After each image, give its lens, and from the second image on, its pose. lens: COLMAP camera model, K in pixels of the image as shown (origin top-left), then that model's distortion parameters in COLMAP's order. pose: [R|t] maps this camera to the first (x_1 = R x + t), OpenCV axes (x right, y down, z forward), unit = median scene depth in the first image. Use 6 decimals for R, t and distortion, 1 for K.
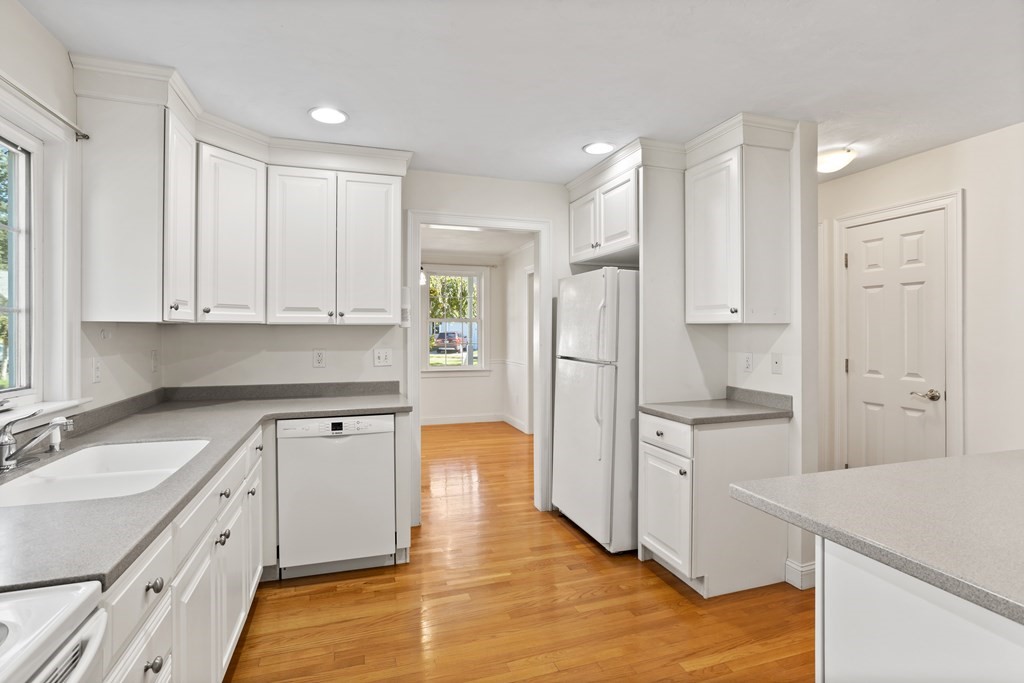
lens RADIAL K [[488.0, 0, 502.0], [0, 488.0, 328.4], [0, 0, 1]] dist [-0.003639, 0.000268]
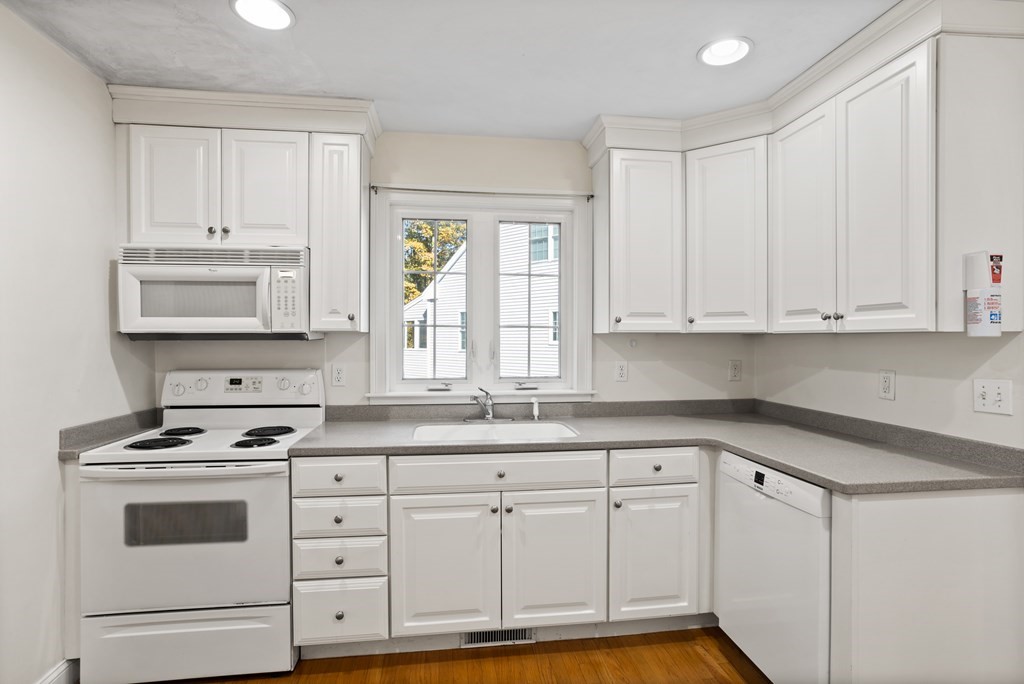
lens RADIAL K [[524.9, 0, 540.0], [0, 524.9, 341.0], [0, 0, 1]] dist [-0.026436, 0.001165]
pose [[-0.132301, 0.004860, -0.991198, 0.399345], [0.000898, 0.999988, 0.004784, -0.000727], [0.991209, -0.000257, -0.132304, 0.702965]]
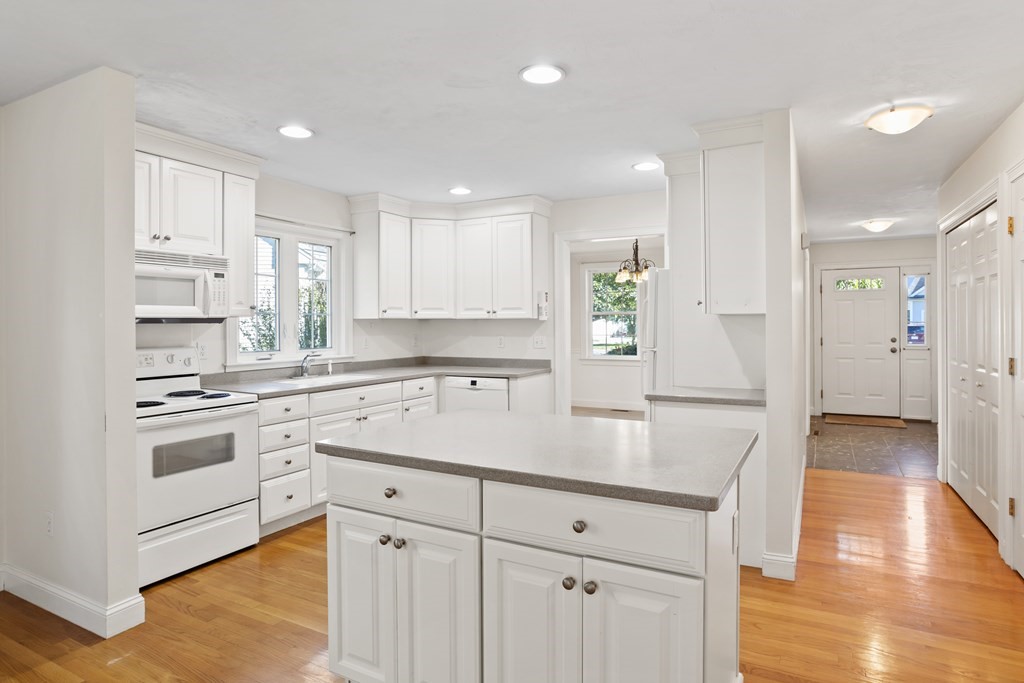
lens RADIAL K [[533.9, 0, 553.0], [0, 533.9, 324.1], [0, 0, 1]] dist [-0.002313, 0.001010]
pose [[0.743327, -0.002889, -0.668922, 0.912514], [0.006969, 0.999970, 0.003426, 0.004493], [0.668892, -0.007208, 0.743325, -0.107714]]
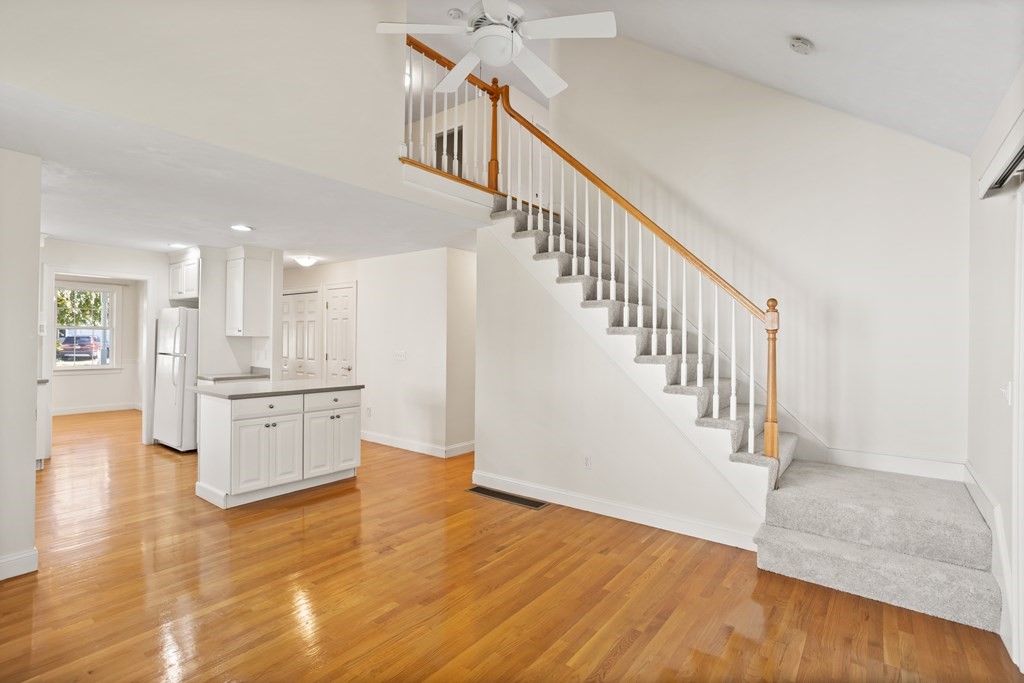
lens RADIAL K [[458.9, 0, 454.3], [0, 458.9, 337.0], [0, 0, 1]] dist [-0.000555, 0.000244]
pose [[0.838742, 0.012242, 0.544391, 0.133714], [-0.014641, 0.999893, 0.000072, -0.019608], [-0.544331, -0.008031, 0.838832, -1.165933]]
